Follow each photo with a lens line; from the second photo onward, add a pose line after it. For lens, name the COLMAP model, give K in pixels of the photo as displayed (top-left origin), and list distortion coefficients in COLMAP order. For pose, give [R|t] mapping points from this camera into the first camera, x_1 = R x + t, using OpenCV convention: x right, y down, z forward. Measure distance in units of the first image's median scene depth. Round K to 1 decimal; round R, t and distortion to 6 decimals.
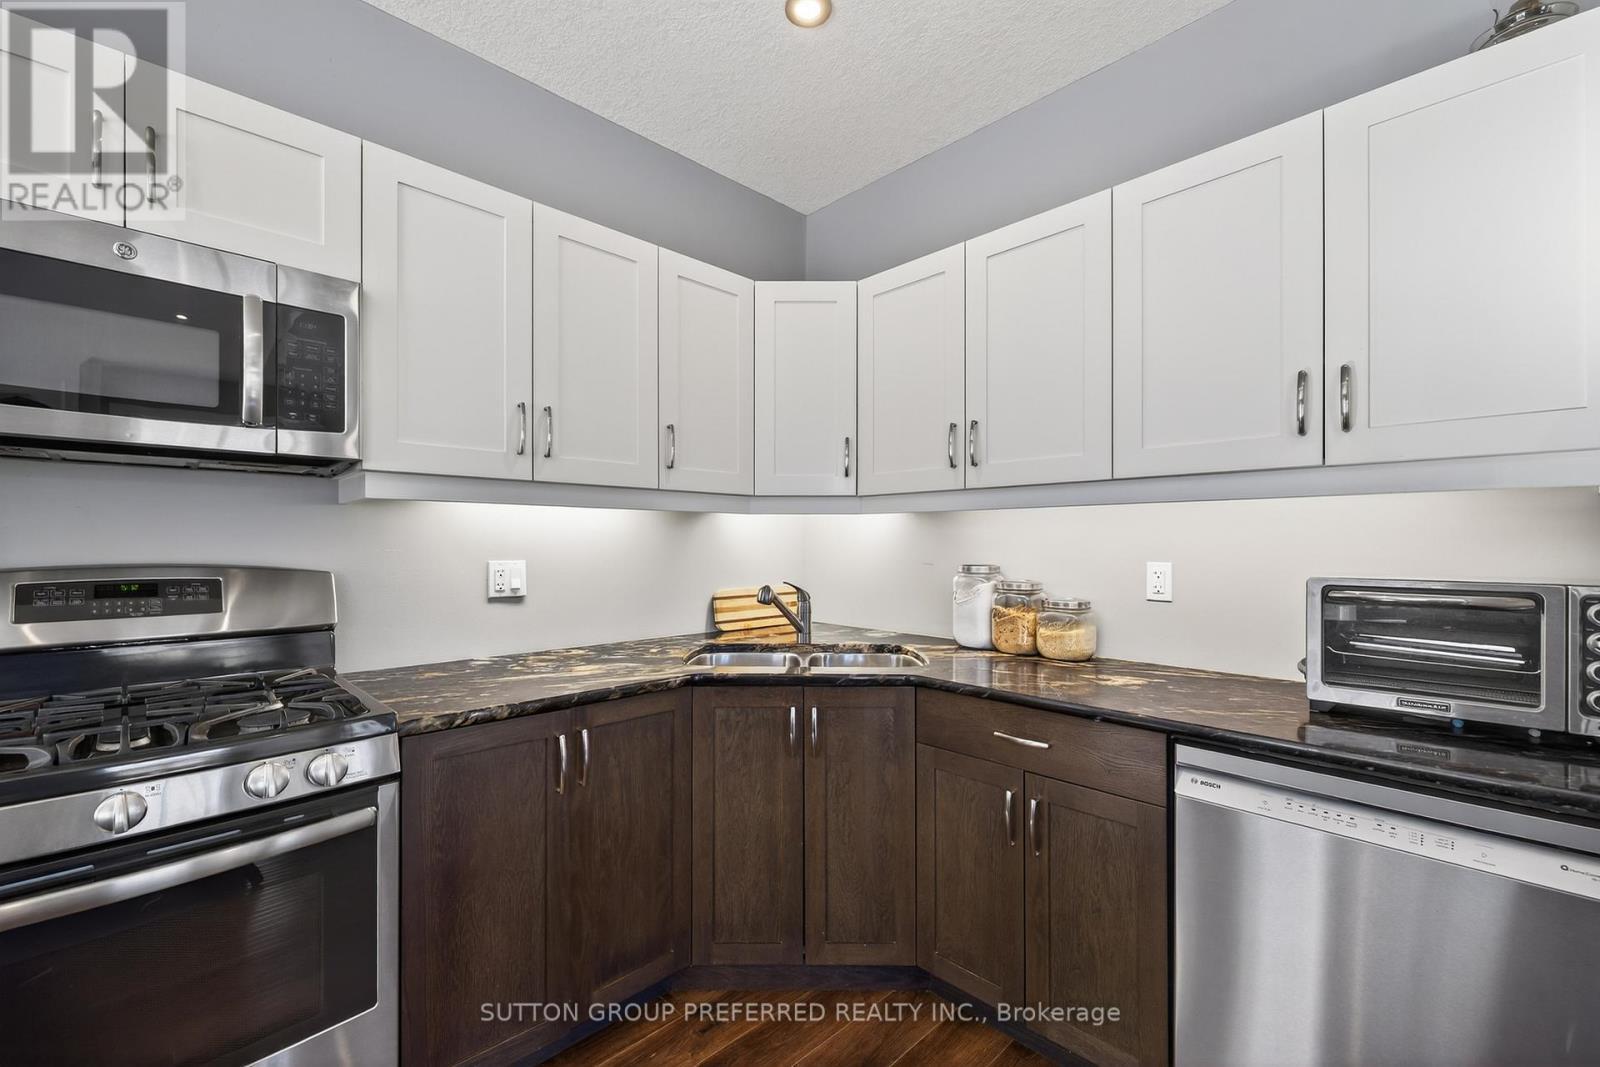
lens RADIAL K [[673.8, 0, 796.7], [0, 673.8, 539.2], [0, 0, 1]] dist [0.004397, -0.001065]
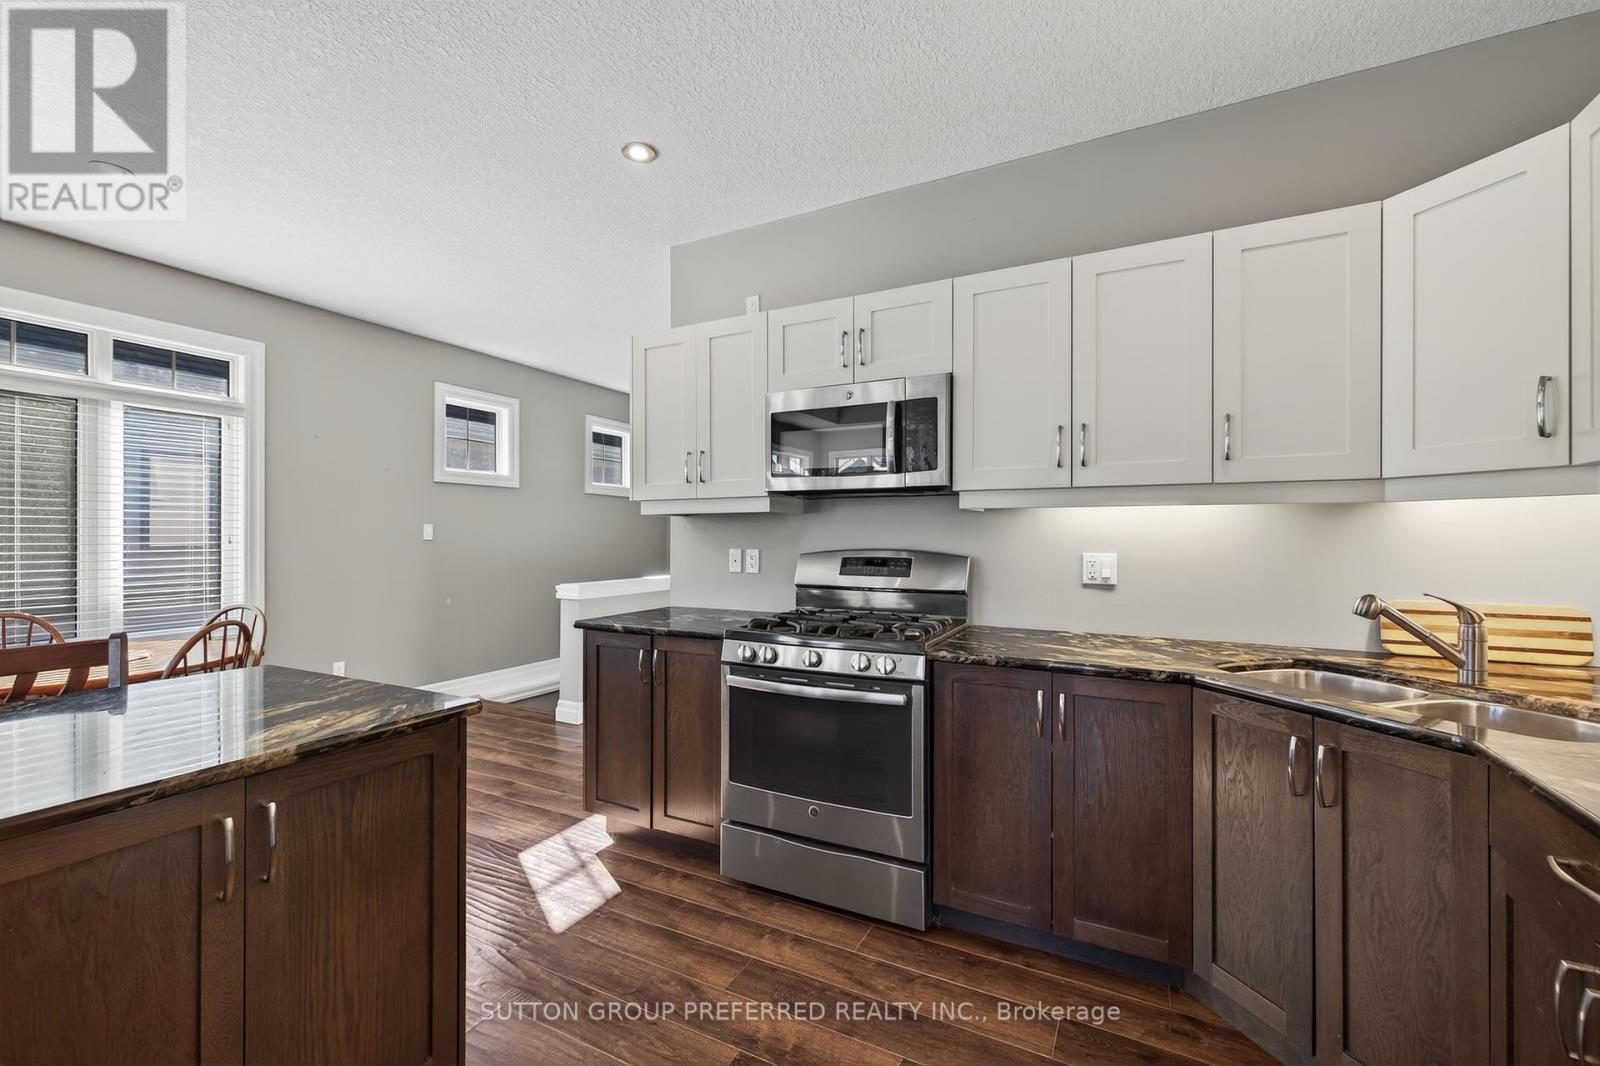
lens RADIAL K [[673.8, 0, 794.3], [0, 673.8, 531.5], [0, 0, 1]] dist [0.004397, -0.001065]
pose [[0.305198, -0.005527, -0.952273, 0.597964], [0.003375, 0.999983, -0.004722, -0.003295], [0.952283, -0.001772, 0.305212, 0.152471]]
